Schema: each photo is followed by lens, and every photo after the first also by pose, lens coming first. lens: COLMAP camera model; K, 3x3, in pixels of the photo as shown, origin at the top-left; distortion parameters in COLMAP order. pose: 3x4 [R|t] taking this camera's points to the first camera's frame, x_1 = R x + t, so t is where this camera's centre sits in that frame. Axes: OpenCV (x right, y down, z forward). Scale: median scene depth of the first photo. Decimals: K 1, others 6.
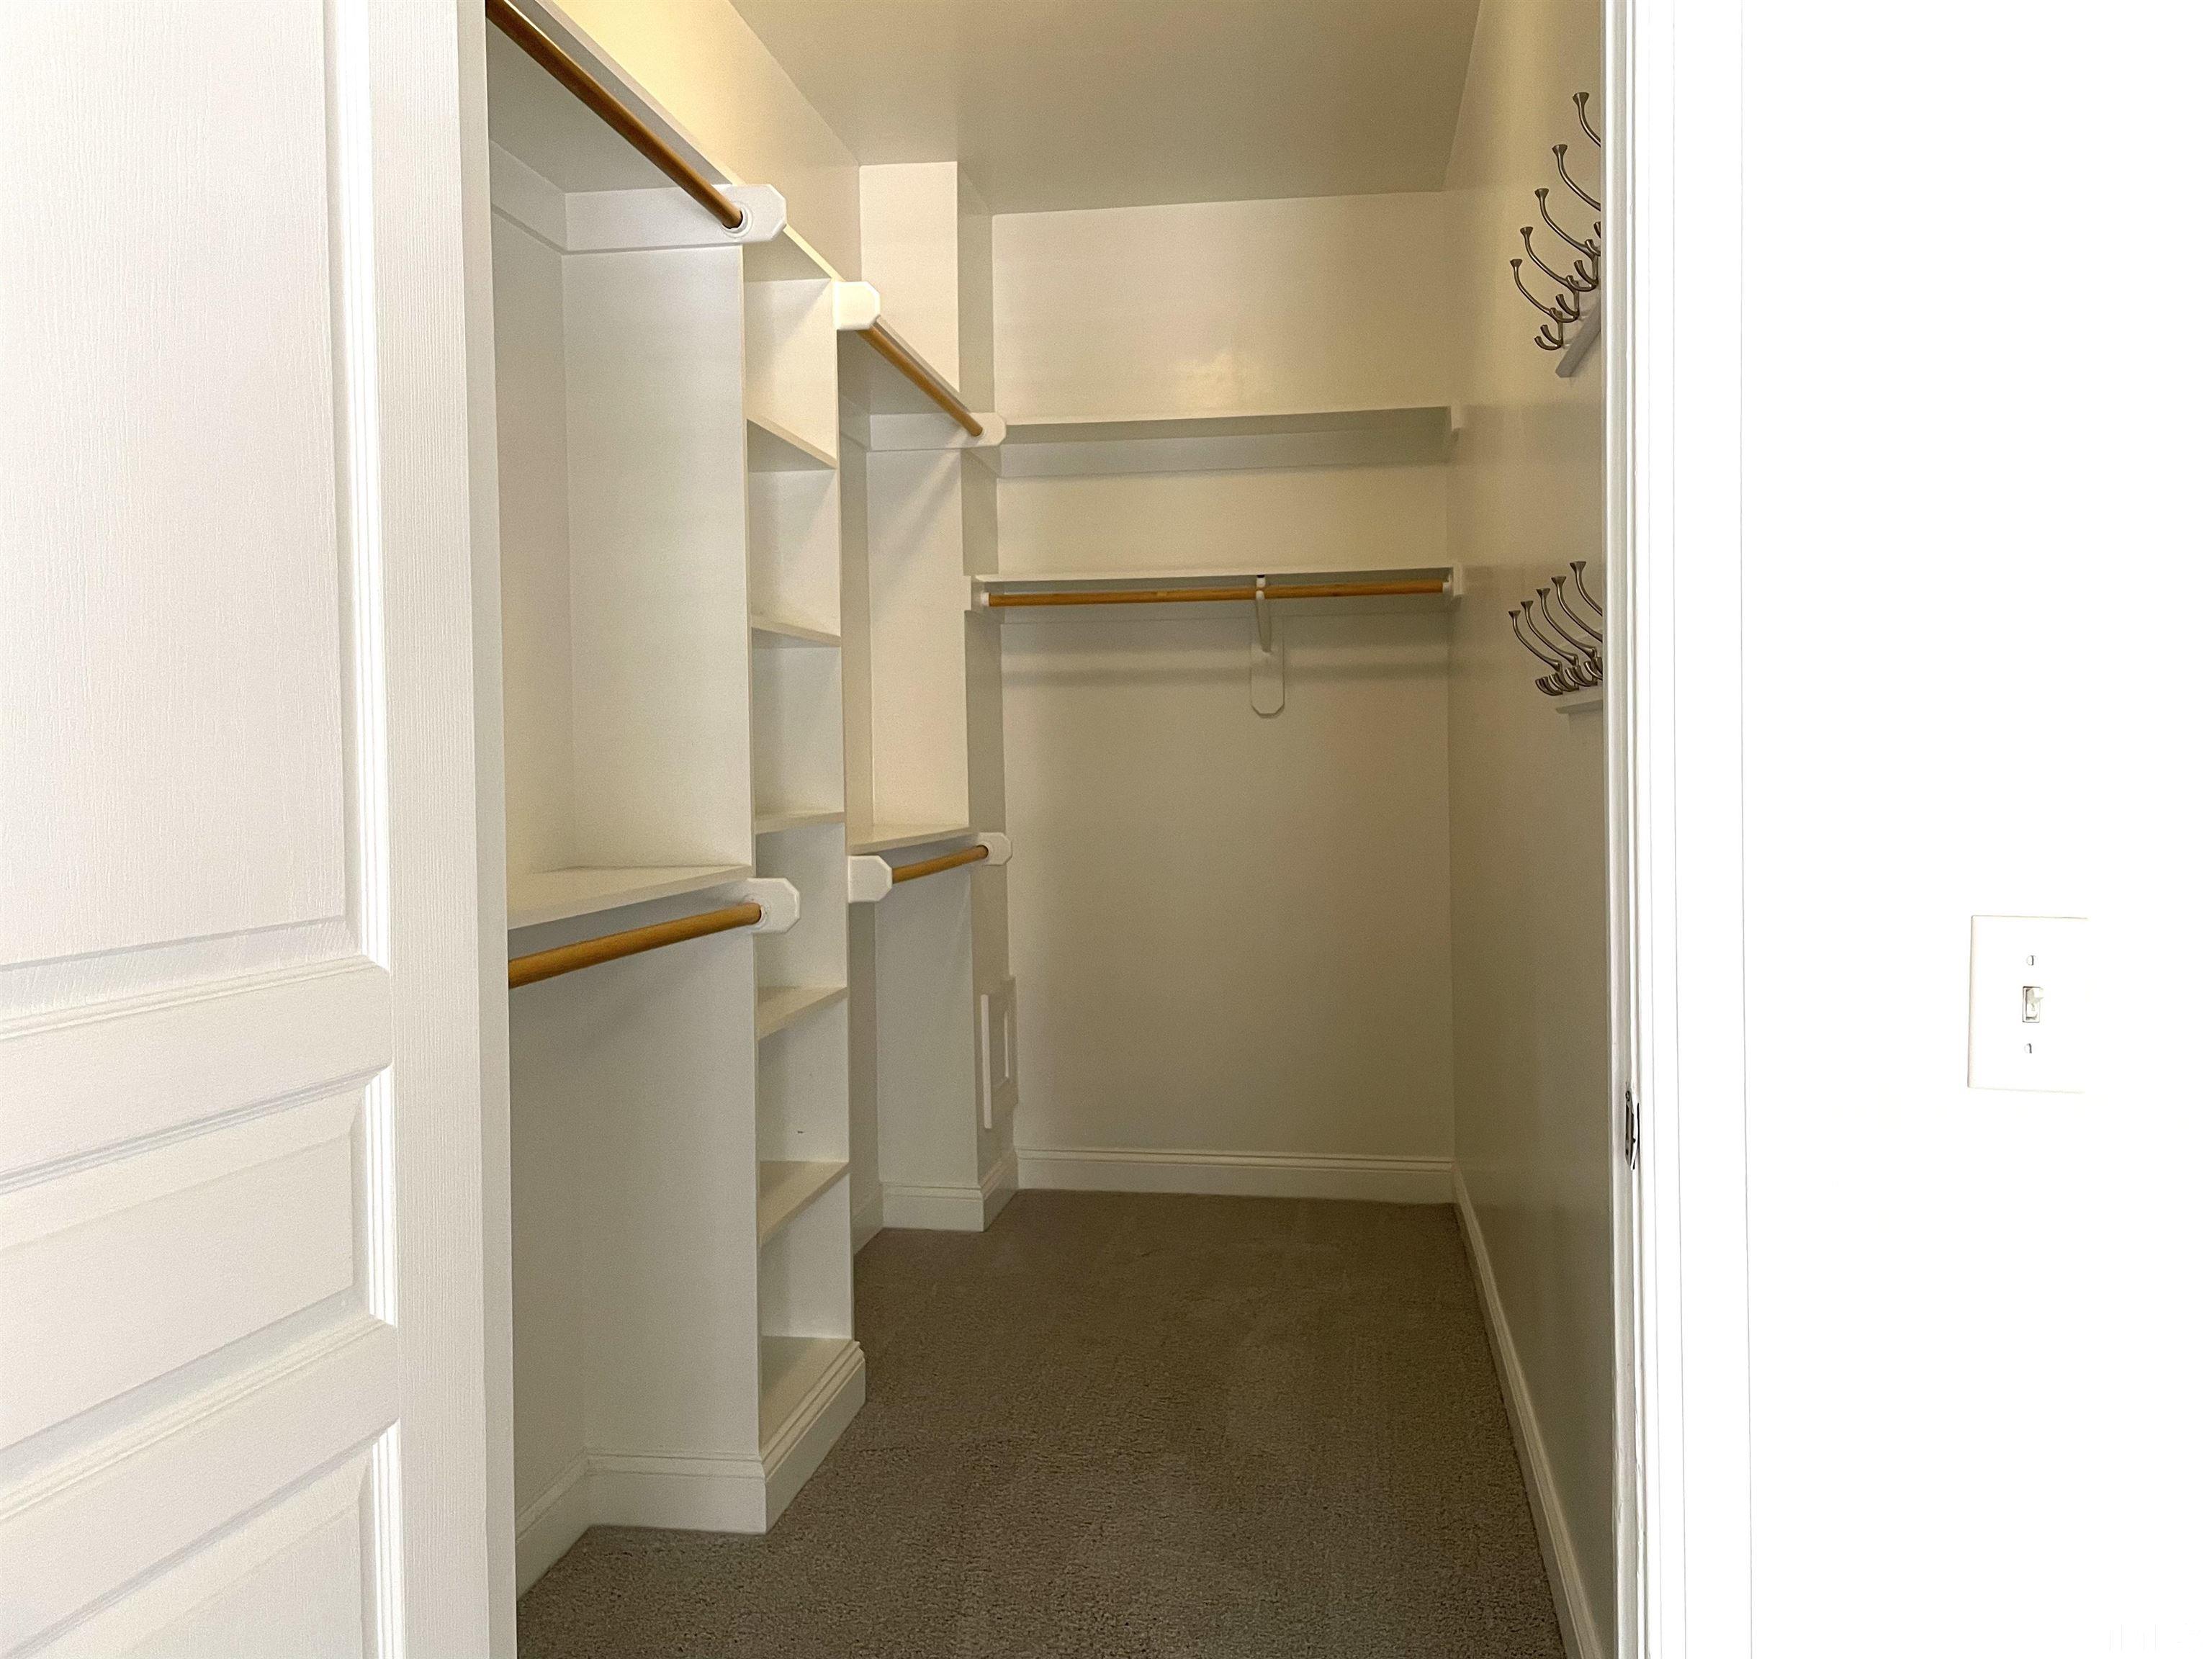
lens RADIAL K [[1654.8, 0, 1104.6], [0, 1654.8, 818.0], [0, 0, 1]] dist [0.064202, -0.088213]
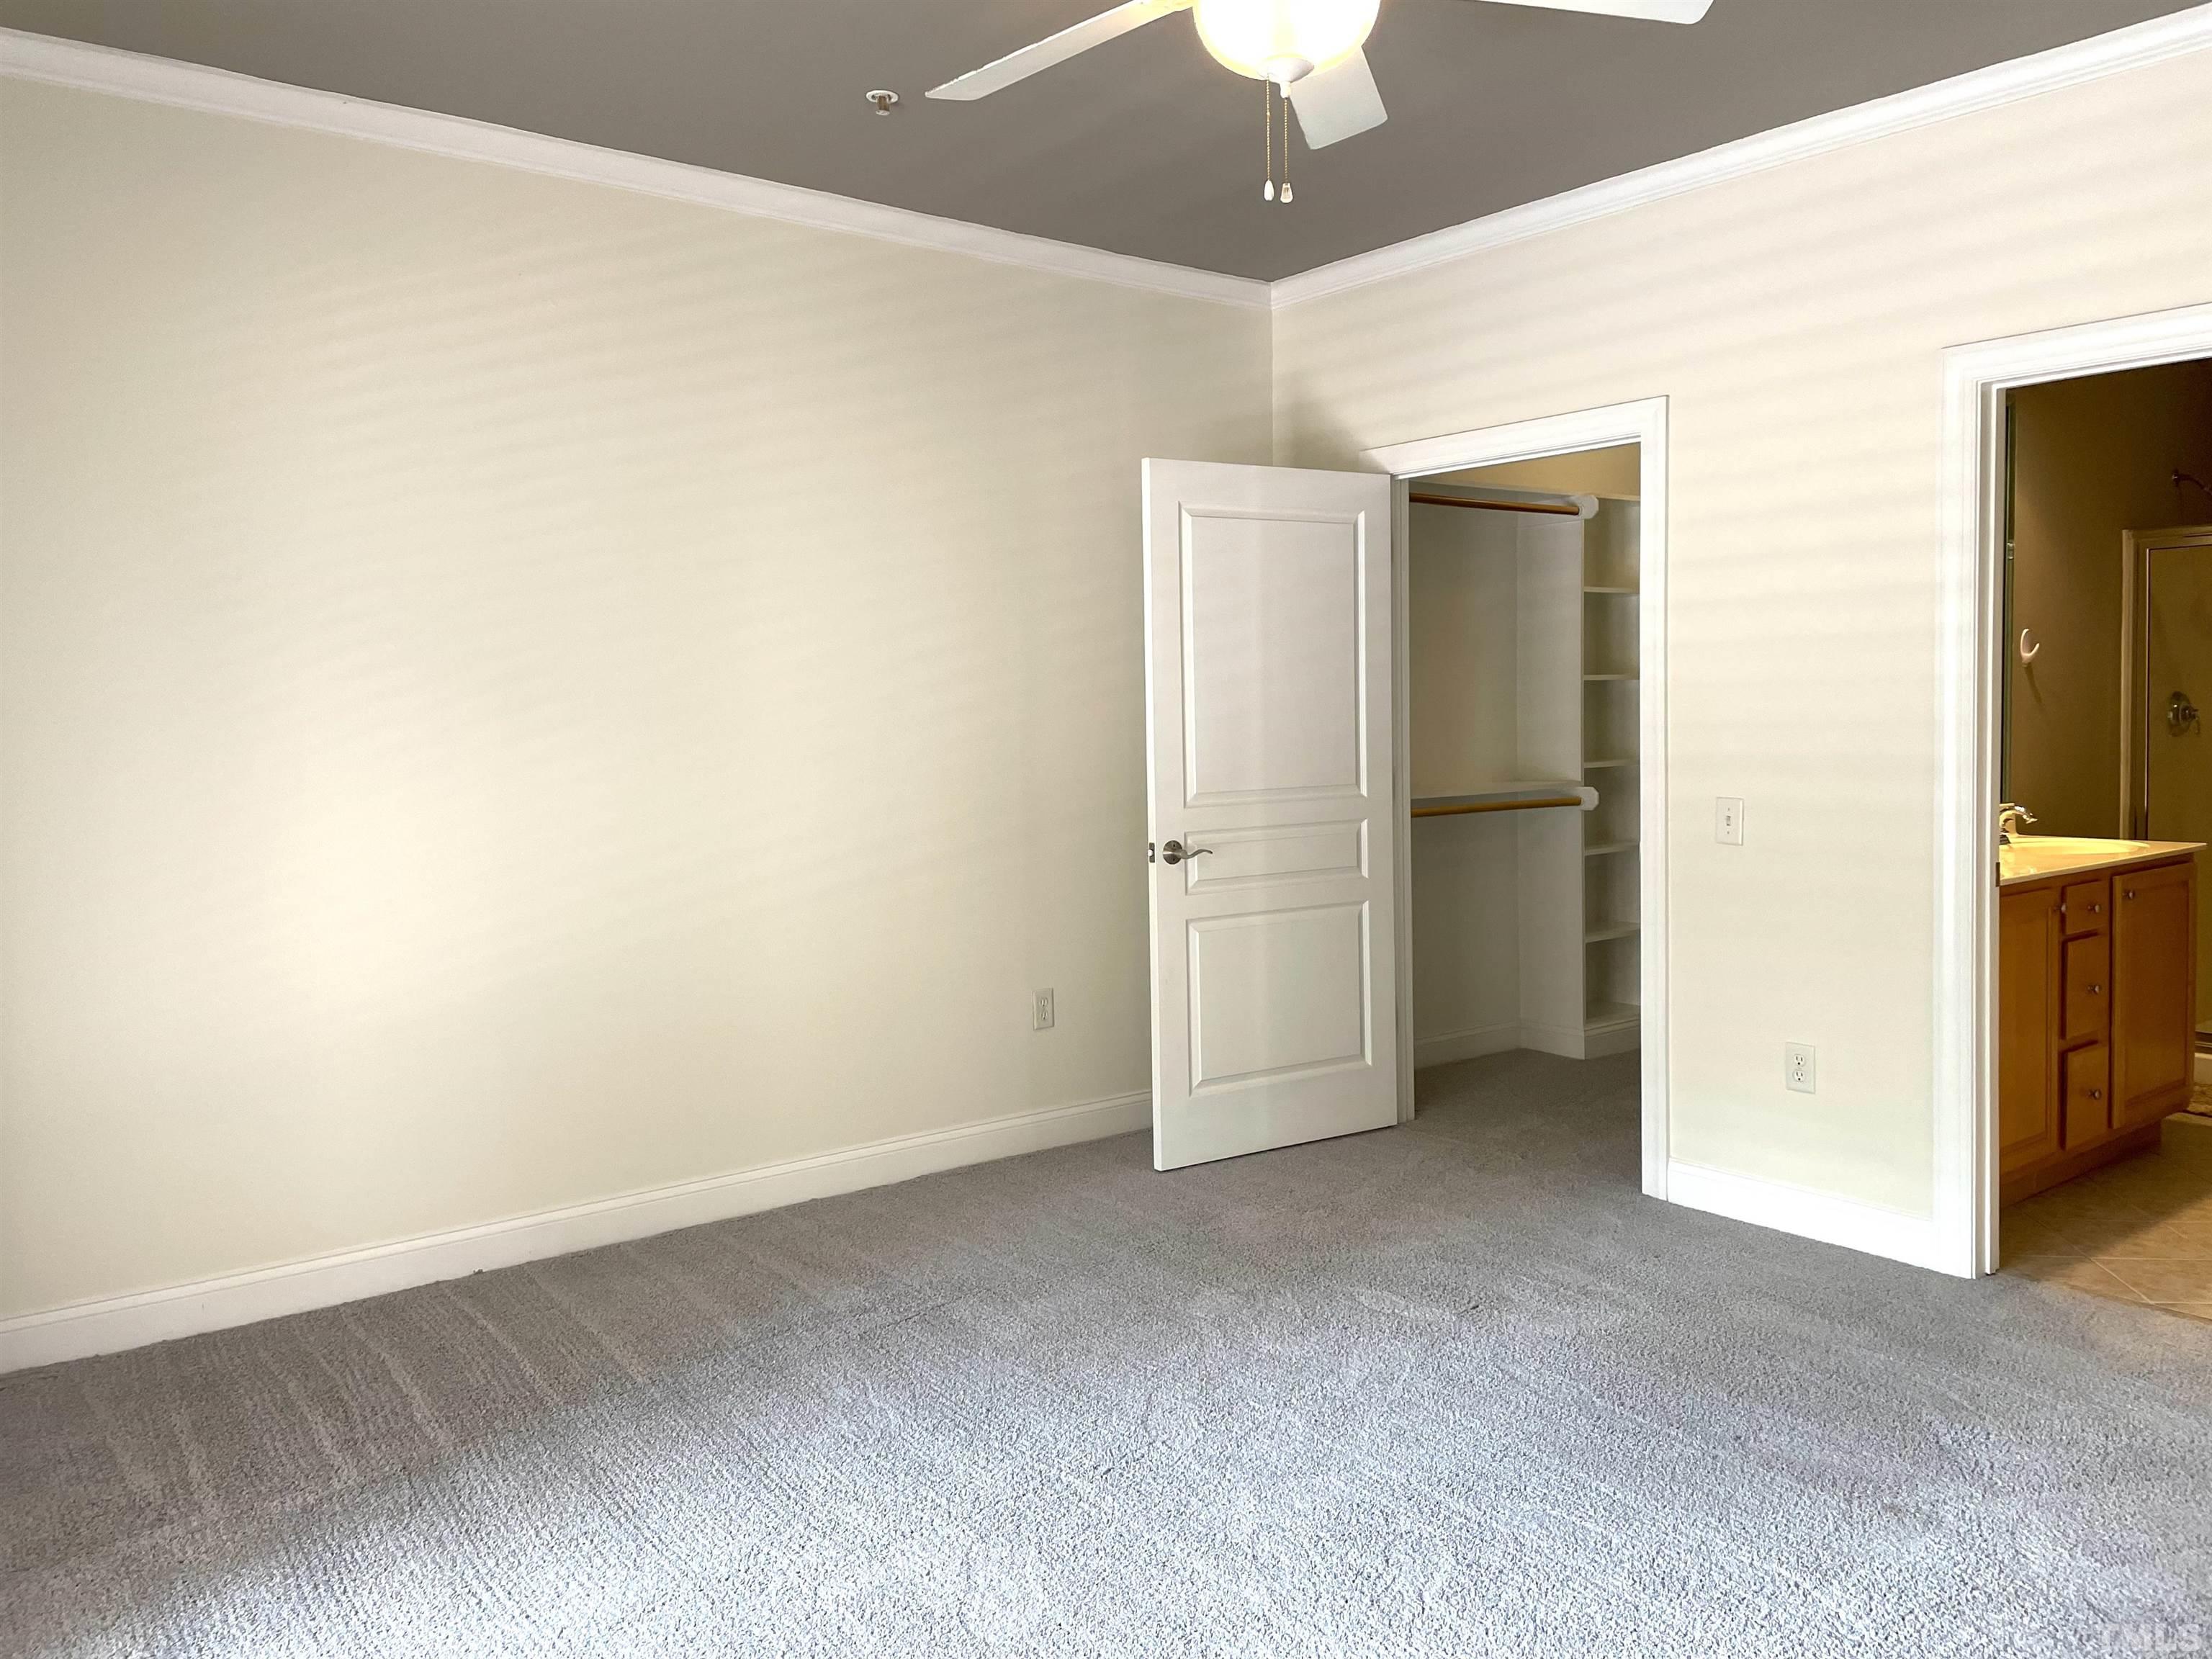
lens RADIAL K [[1642.1, 0, 1107.8], [0, 1642.1, 800.8], [0, 0, 1]] dist [0.125978, -0.172622]
pose [[0.735513, 0.038130, -0.676437, 2.030785], [-0.014000, 0.999057, 0.041093, -0.069505], [0.677366, -0.020754, 0.735353, -2.692638]]
